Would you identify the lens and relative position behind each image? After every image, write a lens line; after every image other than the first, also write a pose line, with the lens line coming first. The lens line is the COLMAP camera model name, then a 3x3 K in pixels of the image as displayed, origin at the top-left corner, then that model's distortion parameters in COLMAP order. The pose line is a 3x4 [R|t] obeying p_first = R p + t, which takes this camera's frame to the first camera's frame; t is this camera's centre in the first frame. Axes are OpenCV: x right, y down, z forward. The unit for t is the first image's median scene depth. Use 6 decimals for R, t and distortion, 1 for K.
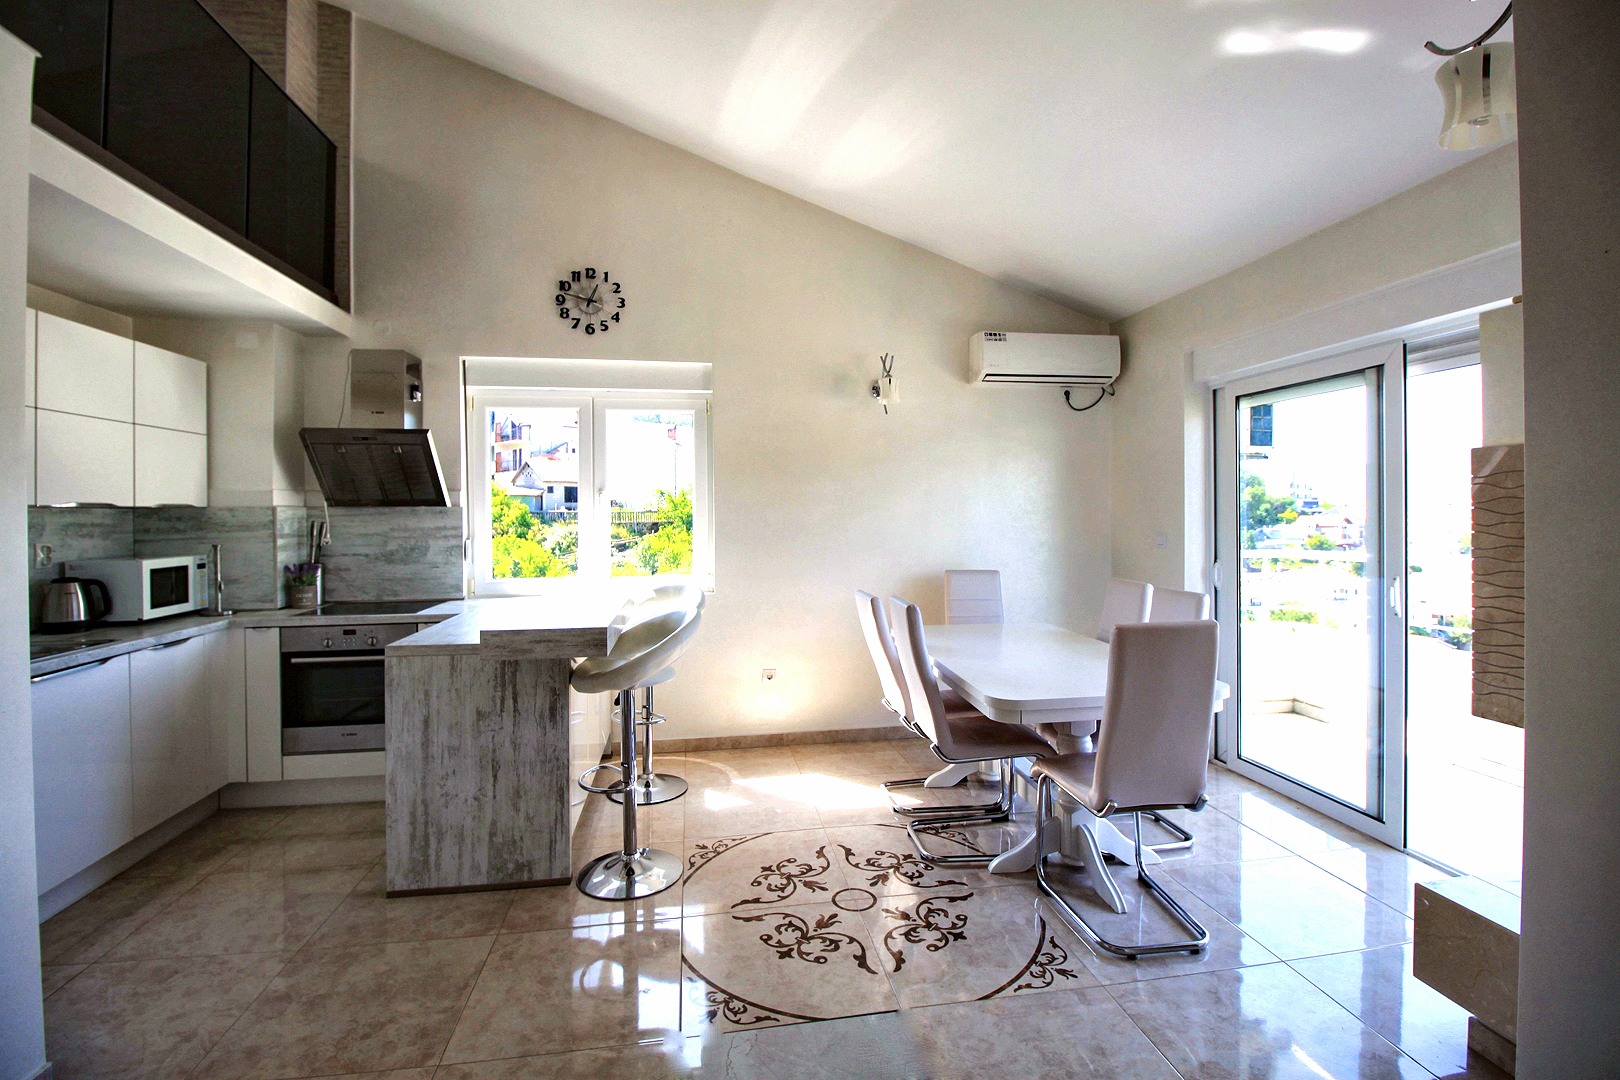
lens RADIAL K [[743.0, 0, 811.3], [0, 743.0, 514.8], [0, 0, 1]] dist [-0.007633, -0.010192]
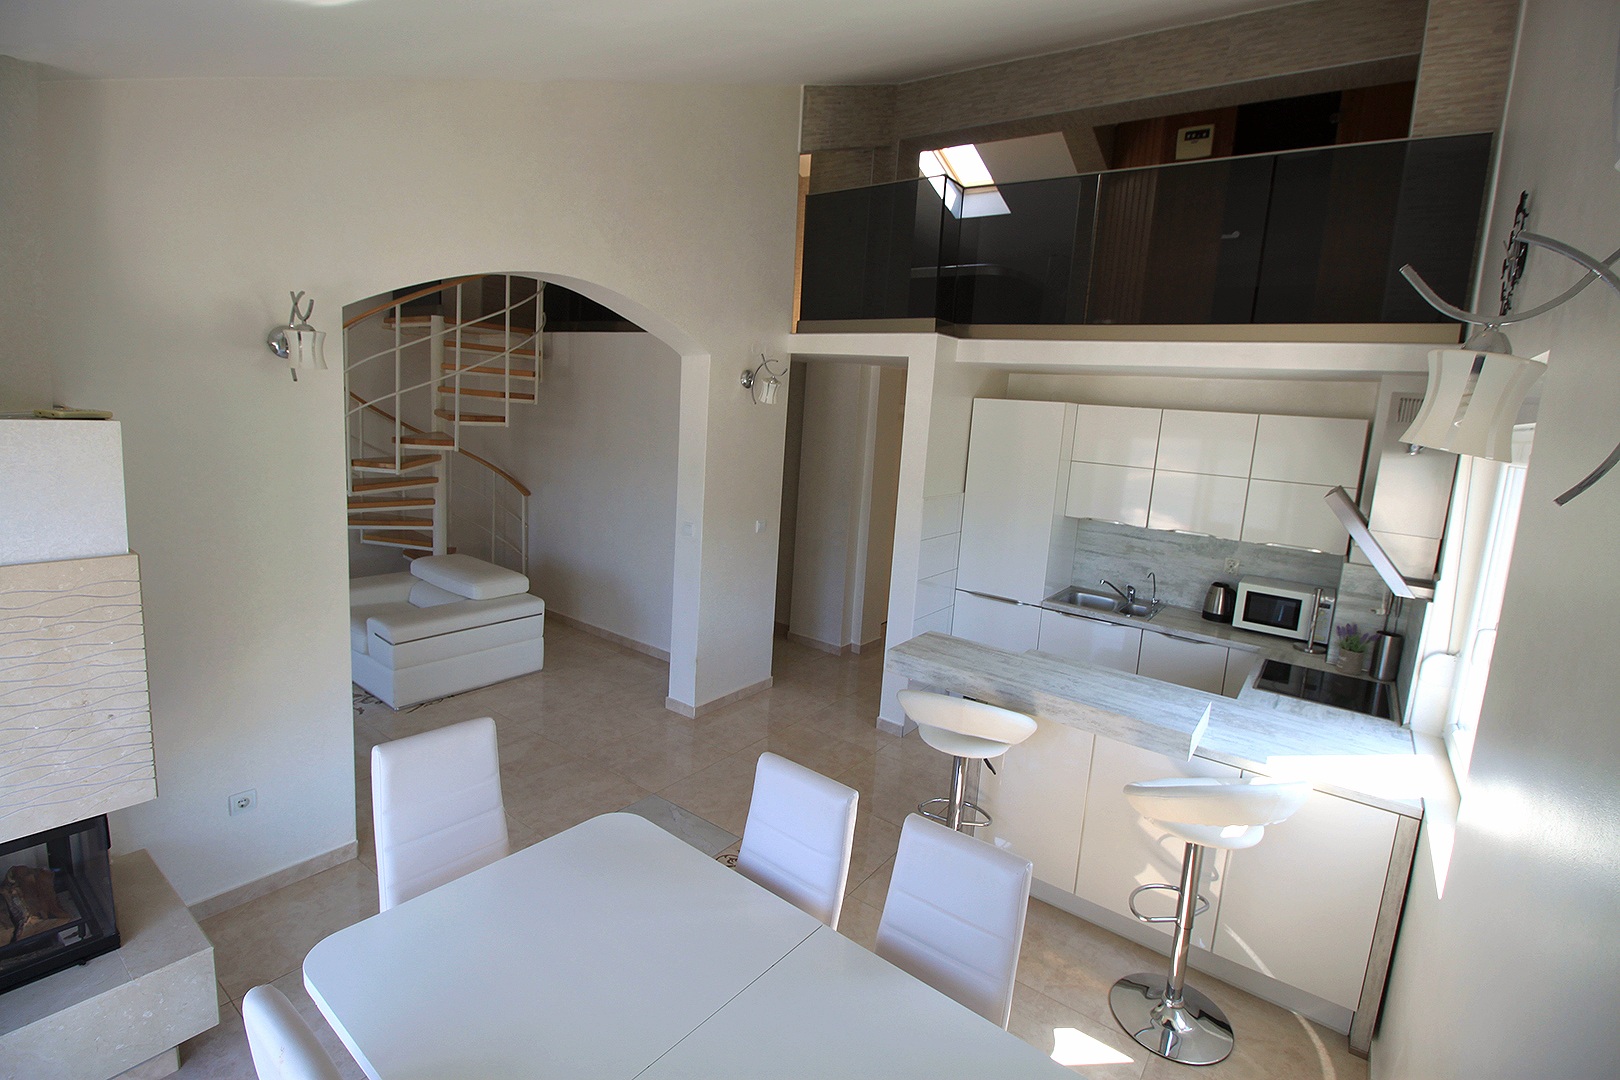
lens RADIAL K [[743.0, 0, 820.9], [0, 743.0, 528.7], [0, 0, 1]] dist [-0.007633, -0.010192]
pose [[-0.706909, 0.072204, -0.703610, 0.469464], [-0.065328, 0.983858, 0.166598, -0.175710], [0.704282, 0.163735, -0.690781, 1.185022]]
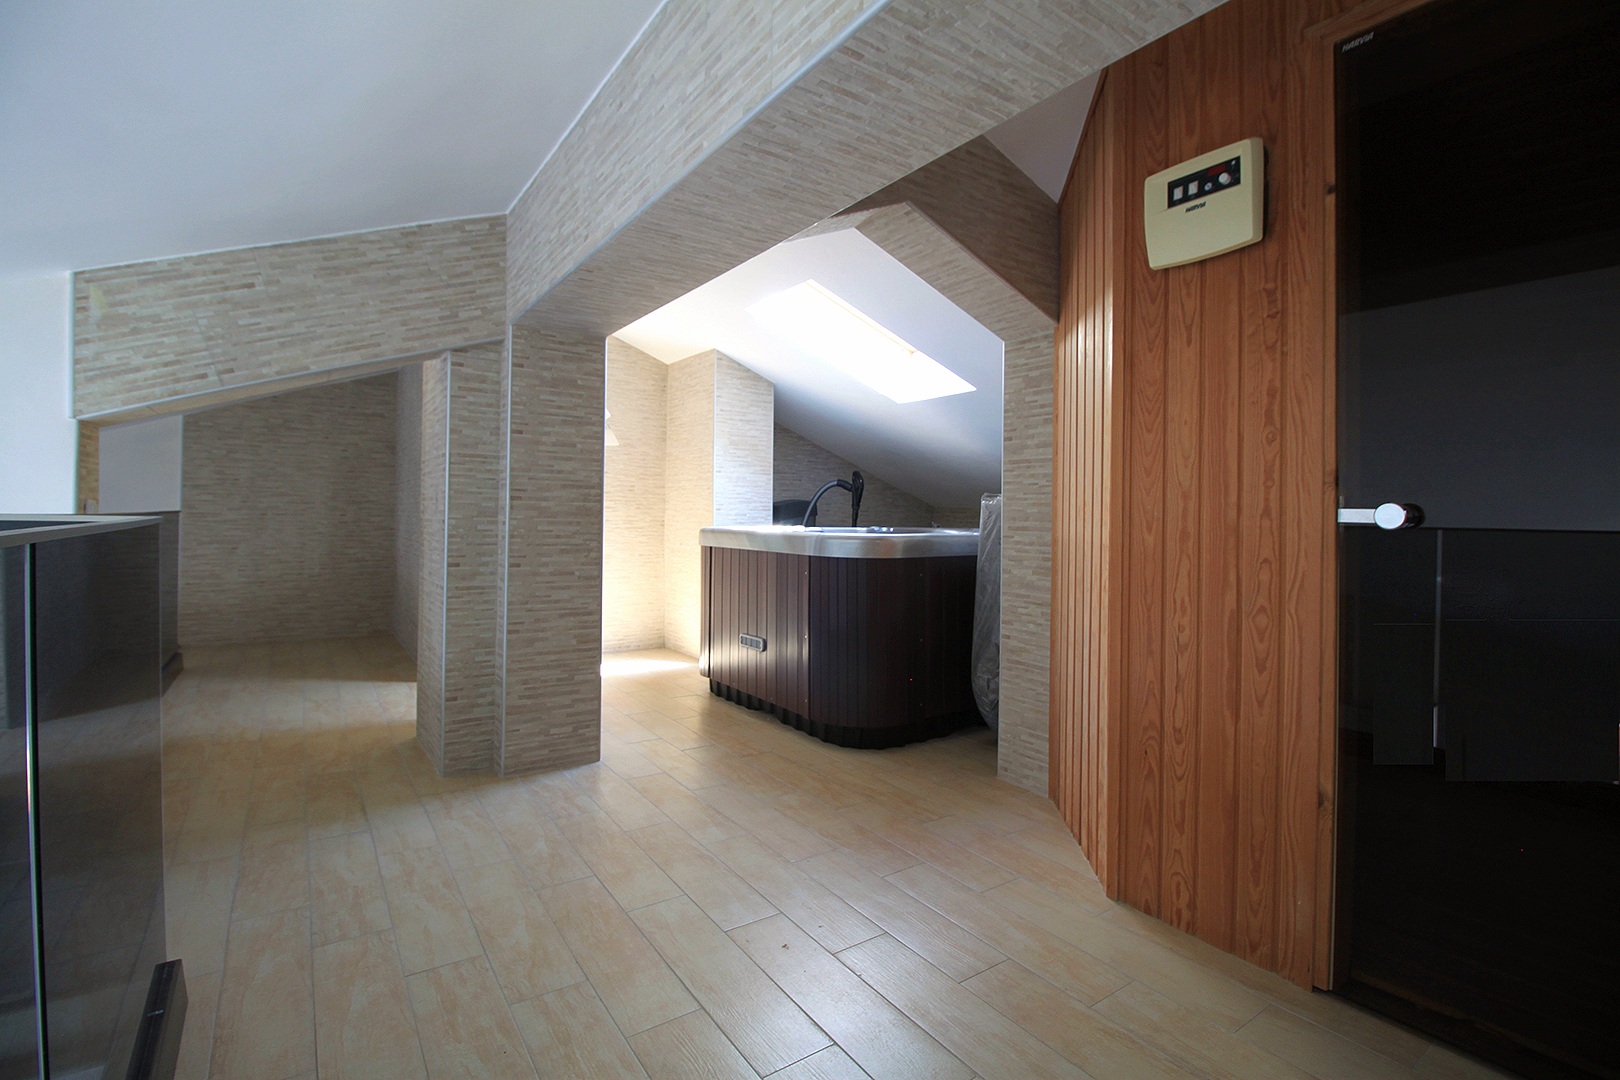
lens RADIAL K [[743.0, 0, 820.0], [0, 743.0, 513.0], [0, 0, 1]] dist [-0.007633, -0.010192]
pose [[-0.896402, -0.004045, -0.443223, -0.721122], [-0.007350, 0.999957, 0.005740, -0.546533], [0.443181, 0.008403, -0.896393, 0.872794]]
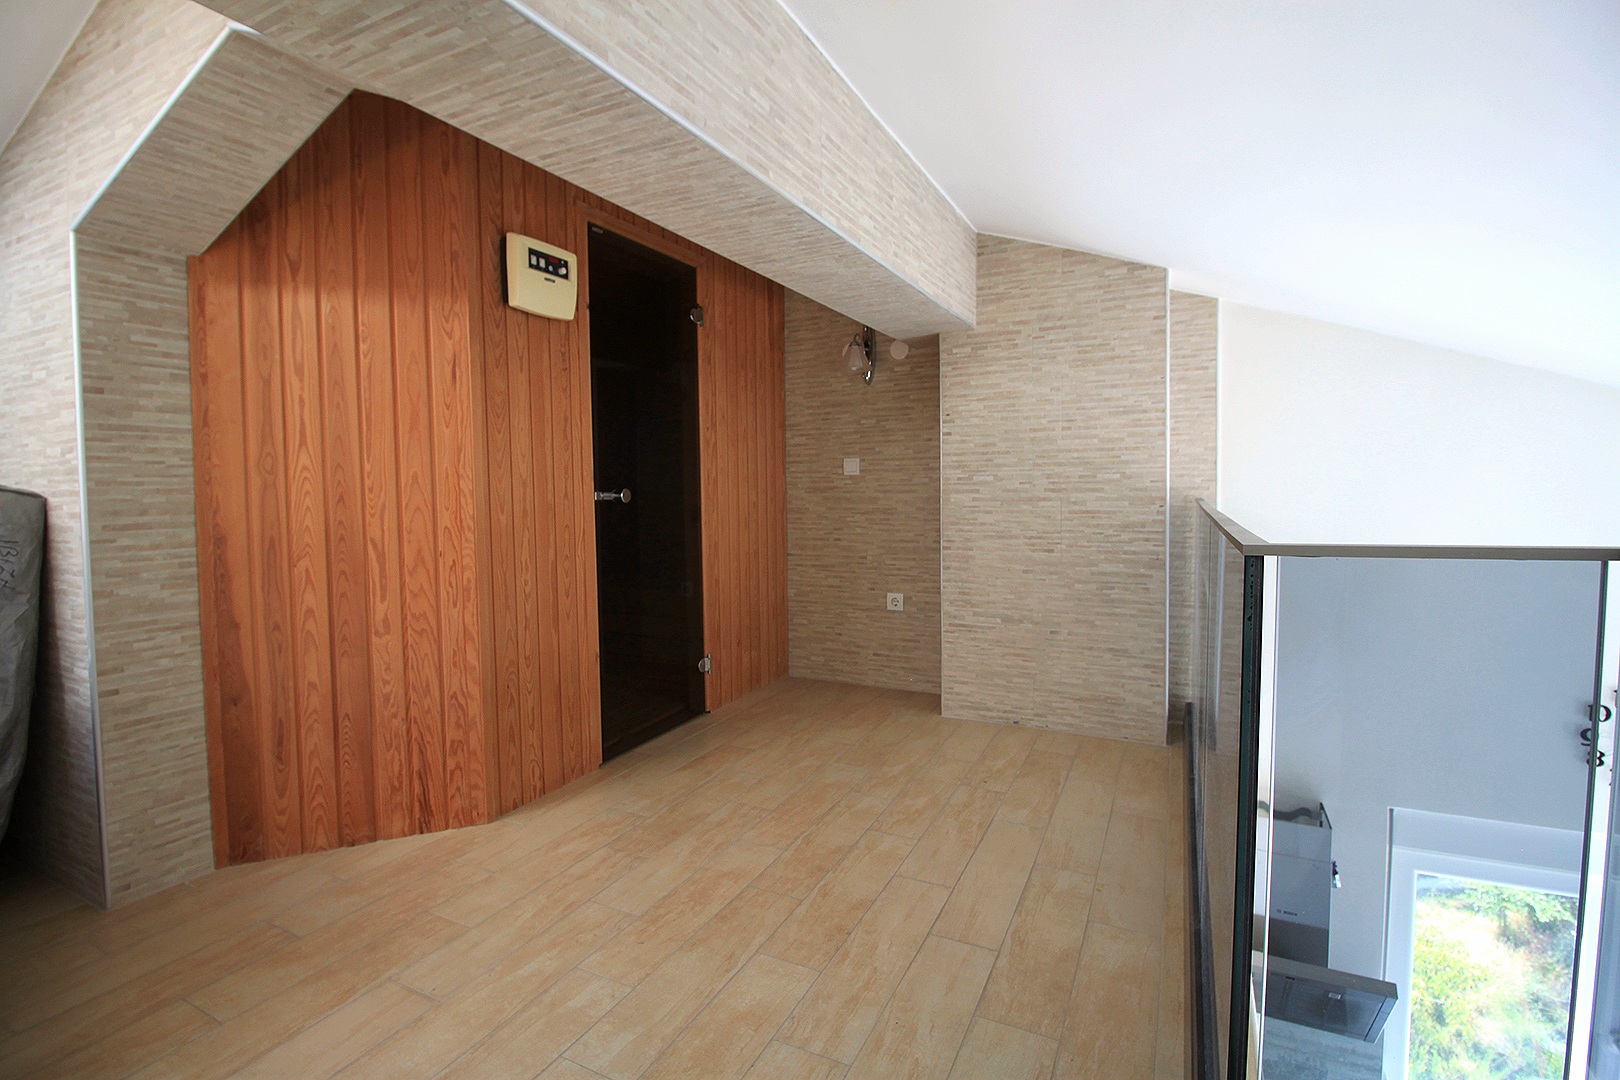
lens RADIAL K [[743.0, 0, 807.6], [0, 743.0, 515.9], [0, 0, 1]] dist [-0.007633, -0.010192]
pose [[0.810994, 0.020199, -0.584706, -0.574593], [0.003927, 0.999193, 0.039965, -0.553273], [0.585041, -0.034708, 0.810261, 0.206112]]
